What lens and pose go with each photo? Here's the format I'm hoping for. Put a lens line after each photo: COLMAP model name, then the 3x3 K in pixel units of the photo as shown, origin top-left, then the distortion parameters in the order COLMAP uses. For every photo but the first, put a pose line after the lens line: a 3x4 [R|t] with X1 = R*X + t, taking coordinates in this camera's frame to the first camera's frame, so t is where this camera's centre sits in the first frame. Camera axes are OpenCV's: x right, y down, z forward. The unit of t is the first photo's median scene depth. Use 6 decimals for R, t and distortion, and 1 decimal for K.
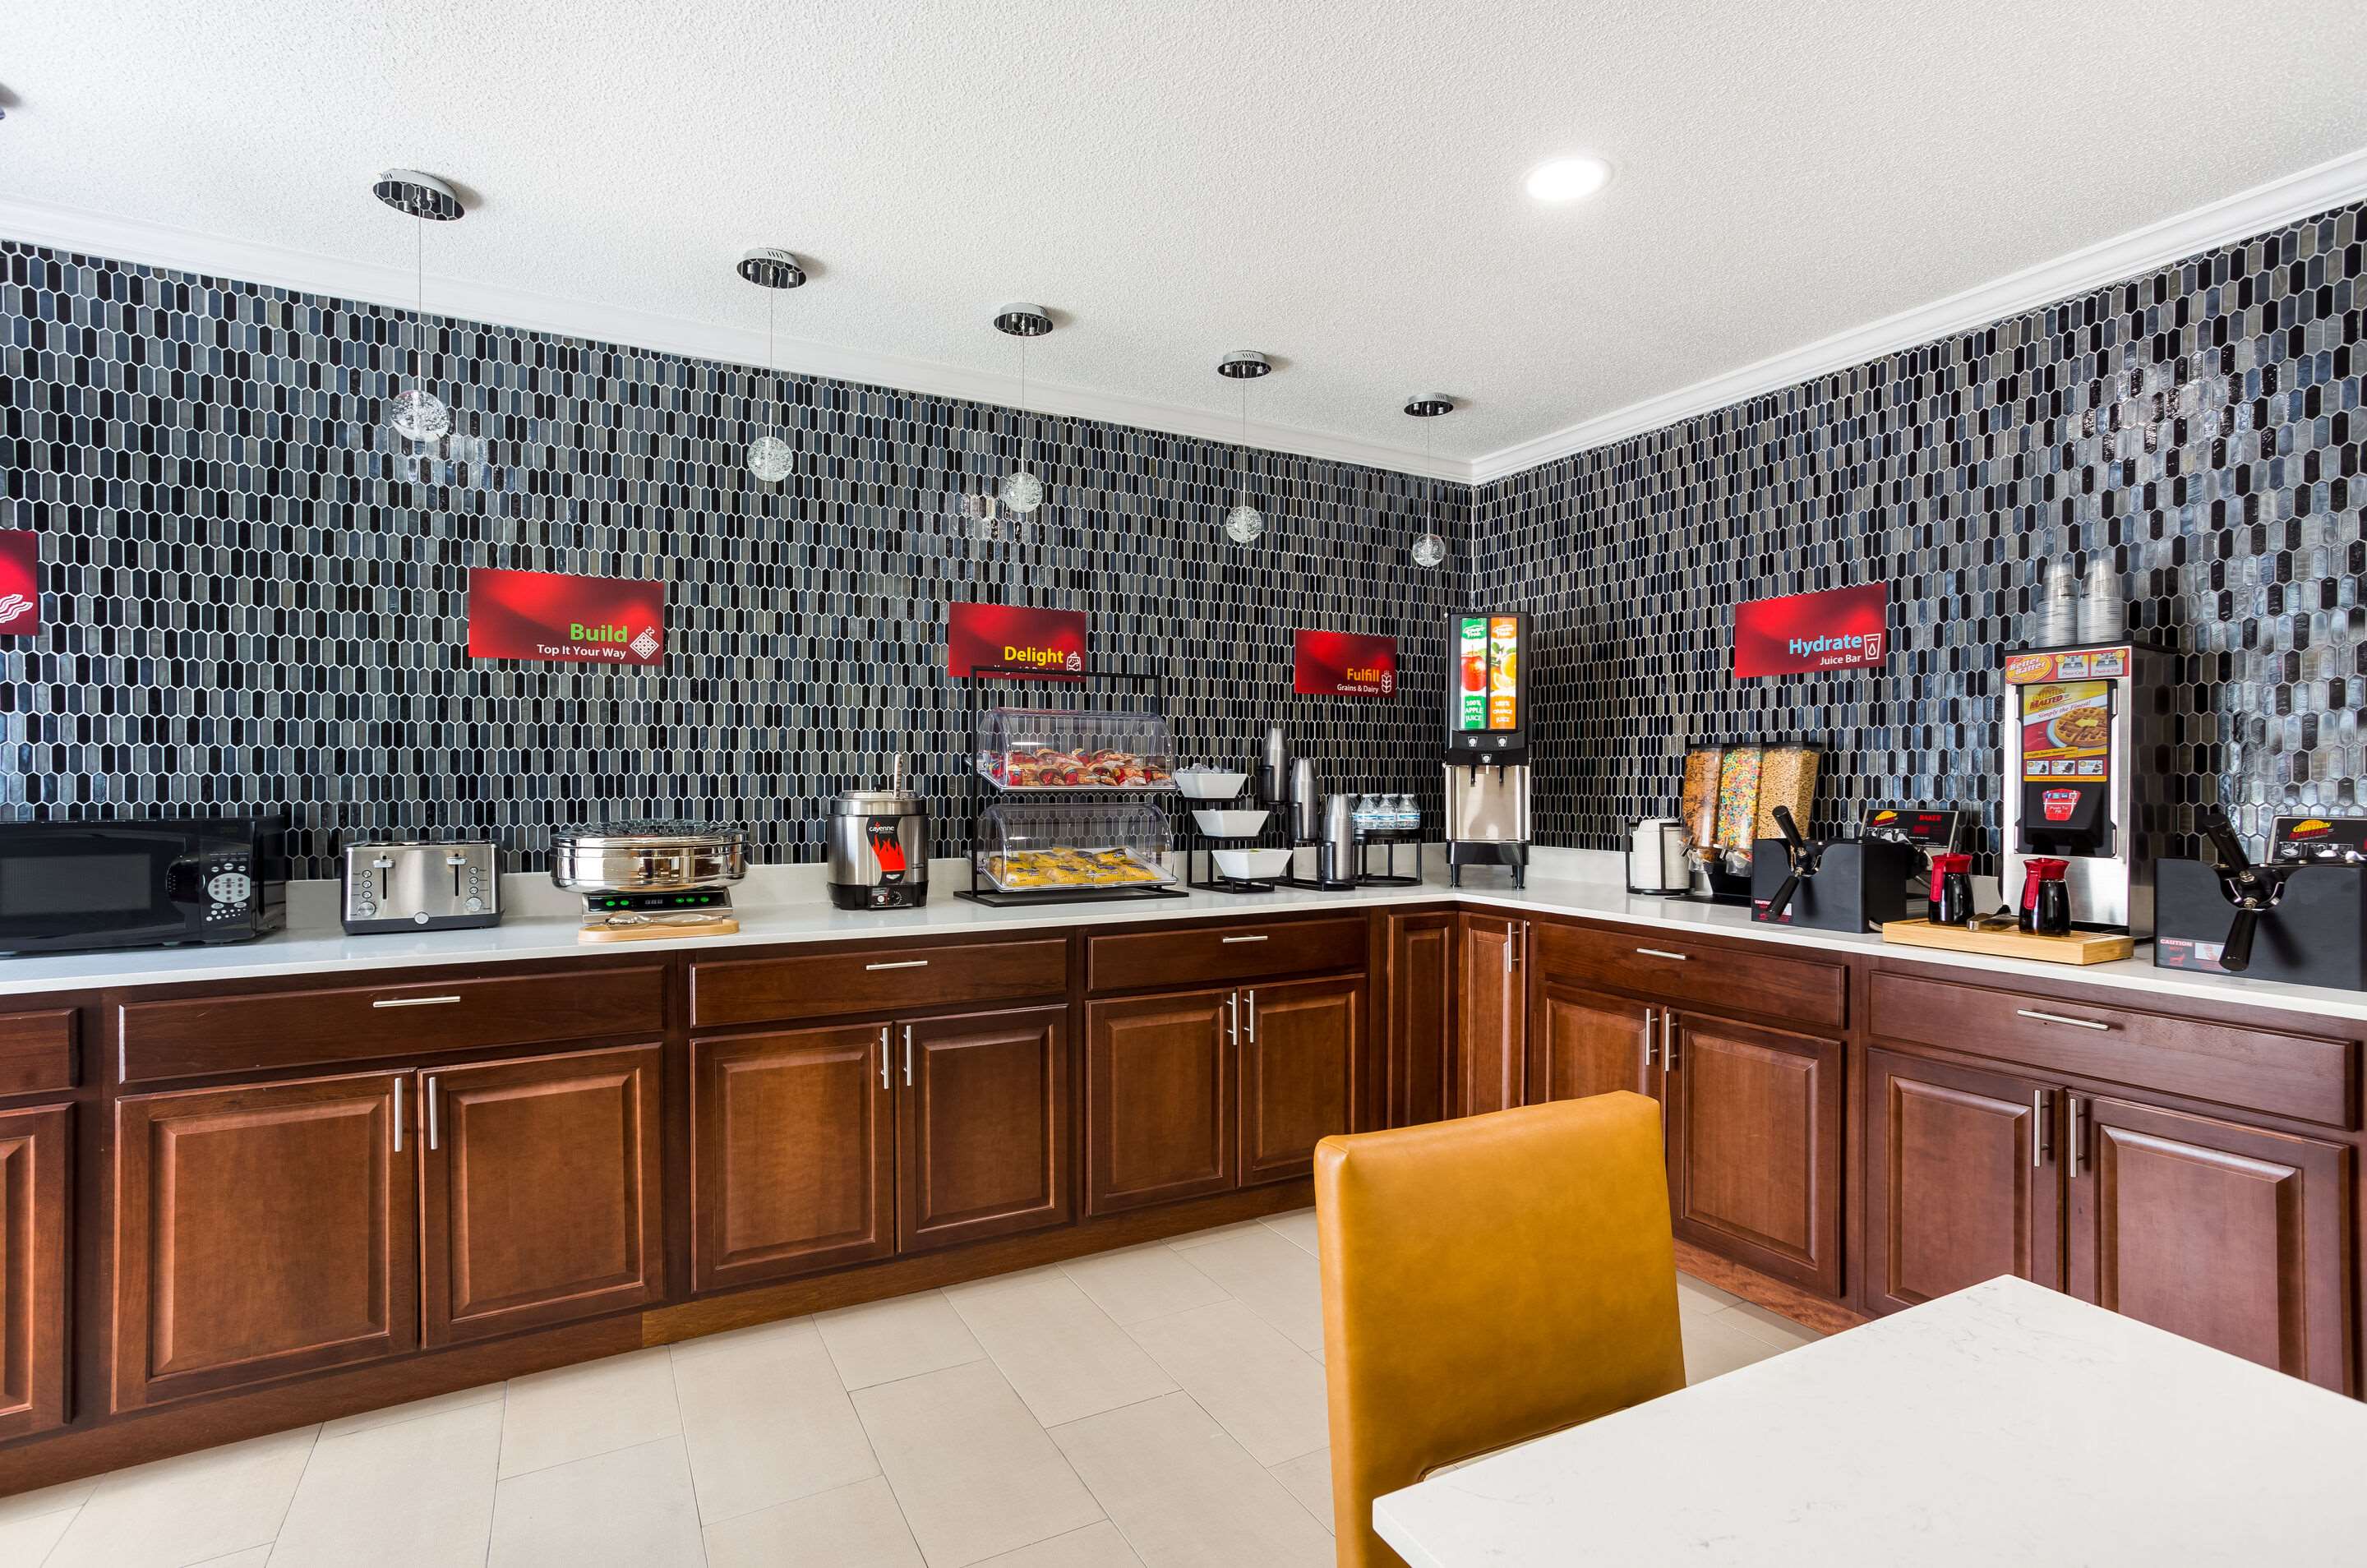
lens RADIAL K [[1155.5, 0, 1193.8], [0, 1155.5, 779.6], [0, 0, 1]] dist [-0.019601, 0.015750]
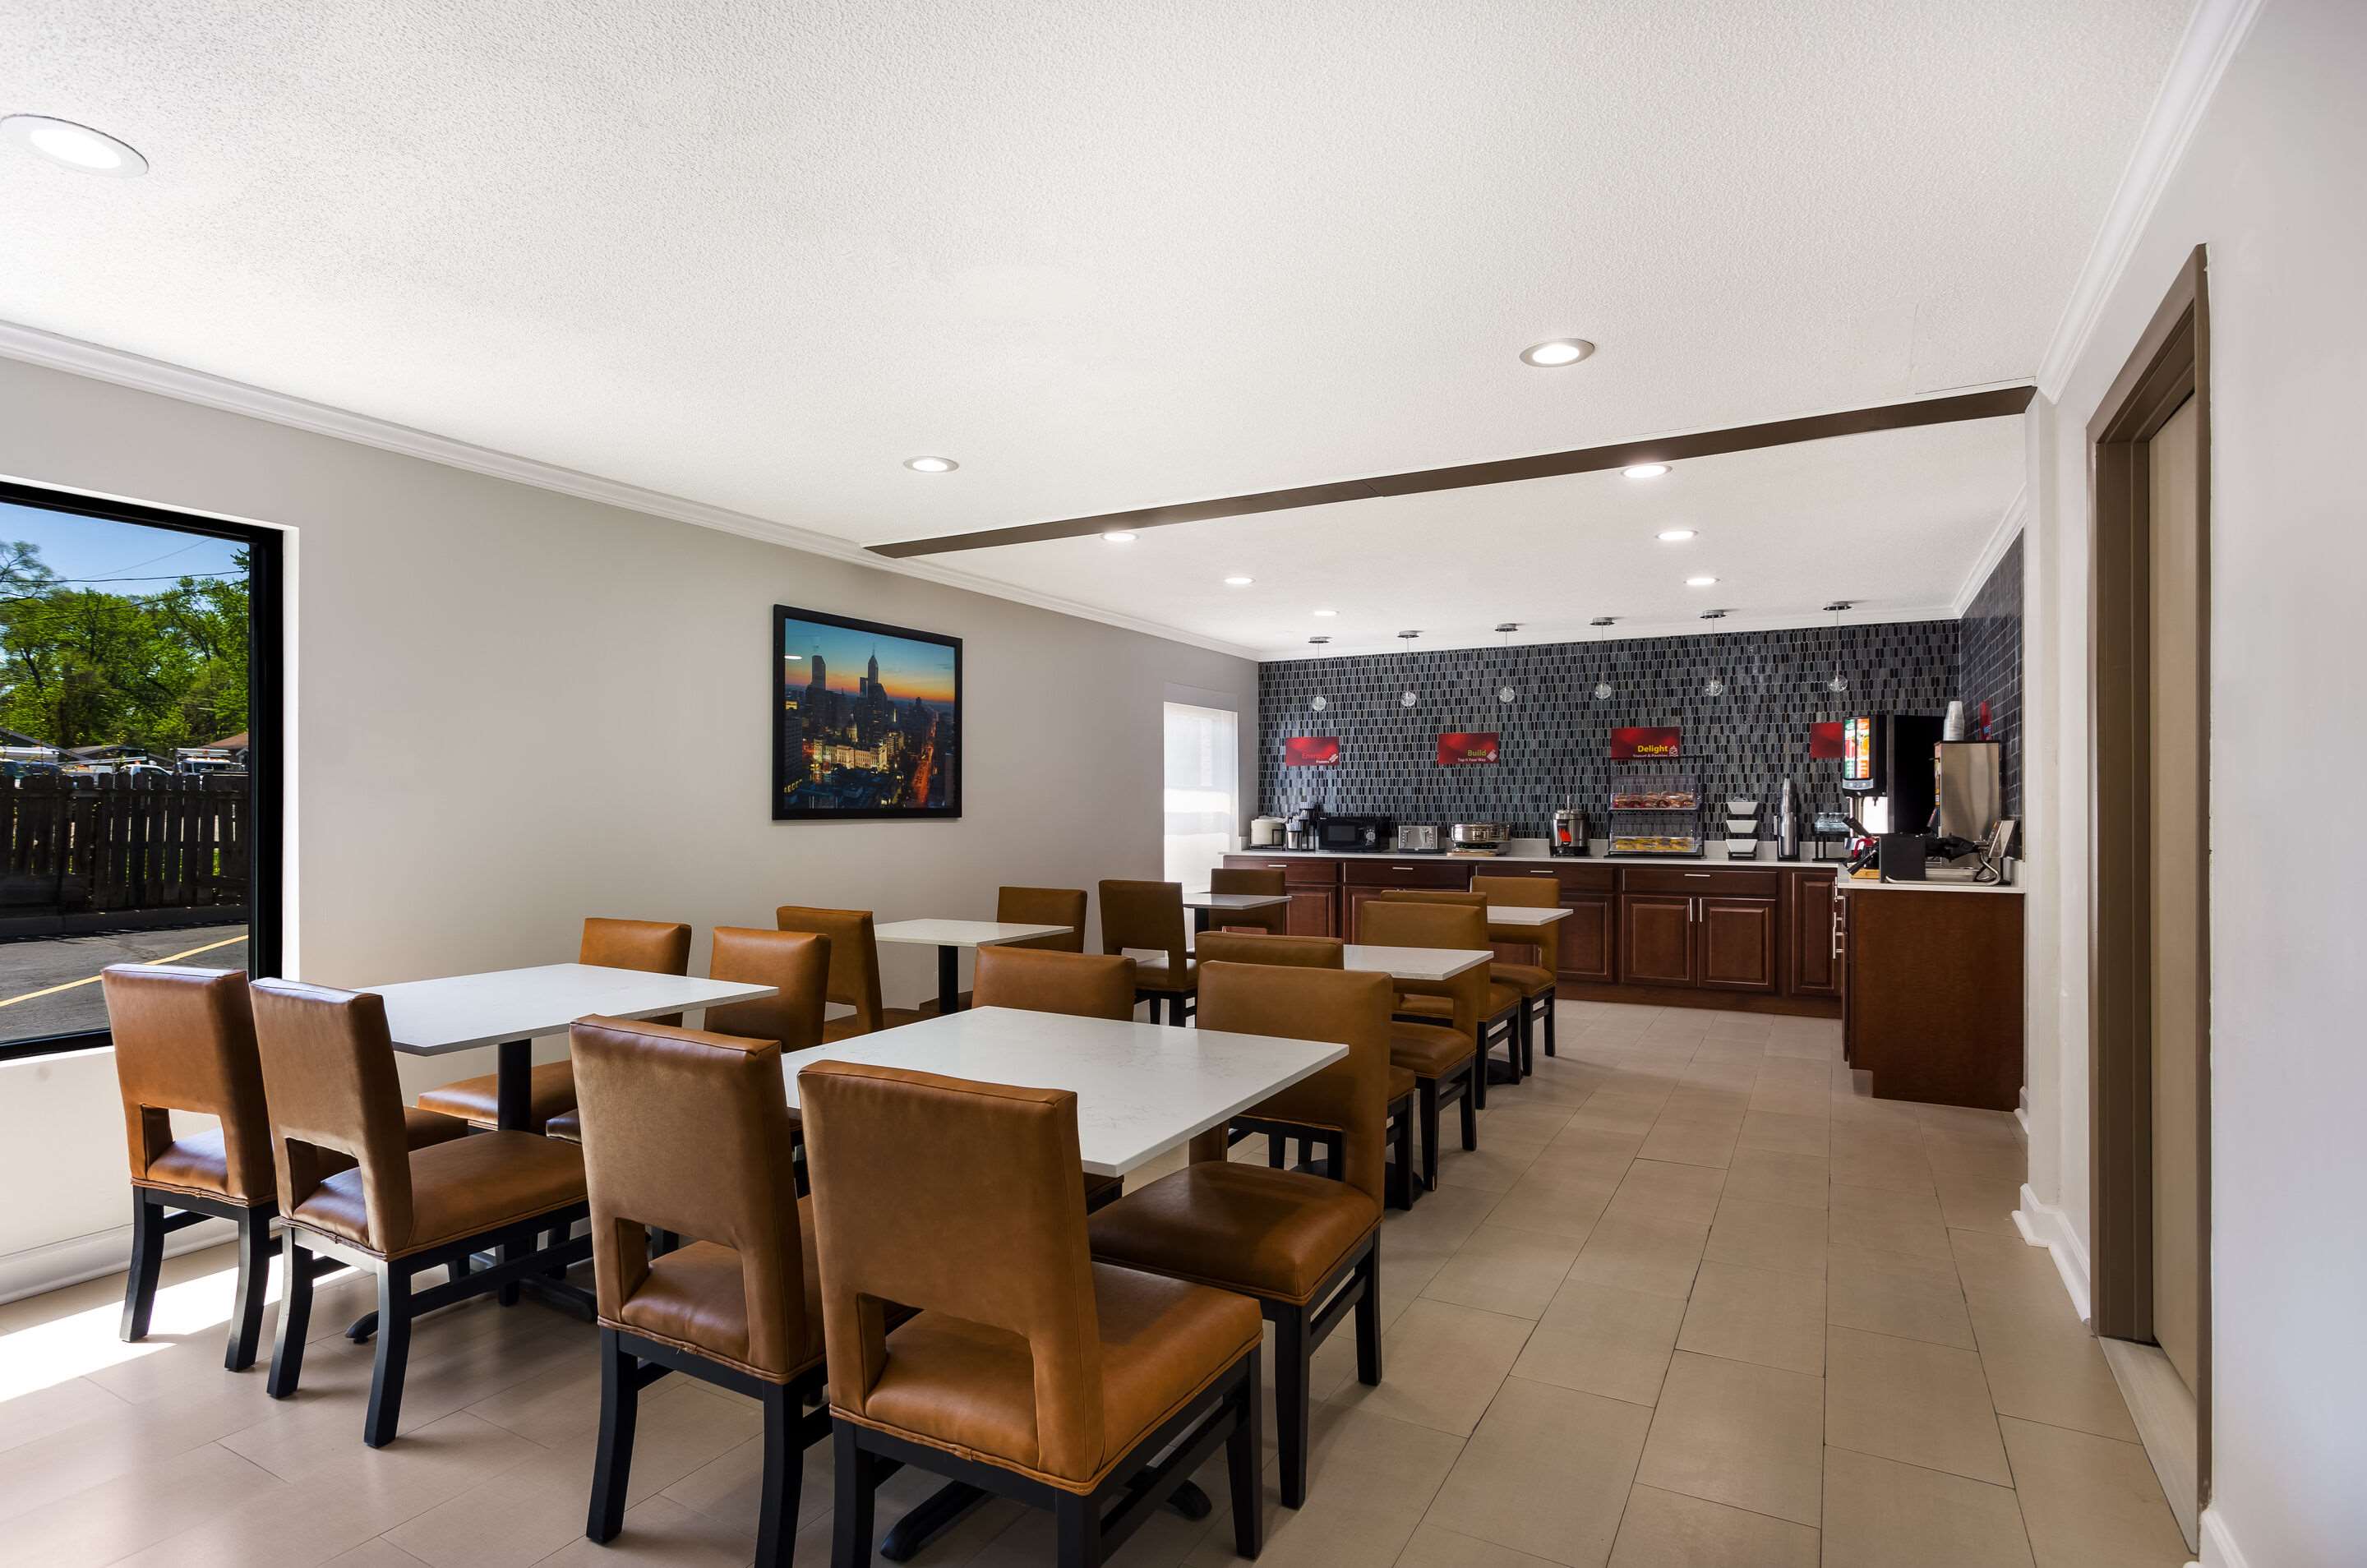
lens RADIAL K [[1255.5, 0, 1178.0], [0, 1255.5, 789.7], [0, 0, 1]] dist [-0.002366, -0.000119]
pose [[0.534088, -0.012936, -0.845330, 1.585852], [-0.000524, 0.999878, -0.015633, 0.008937], [0.845429, 0.008792, 0.534016, -1.176390]]
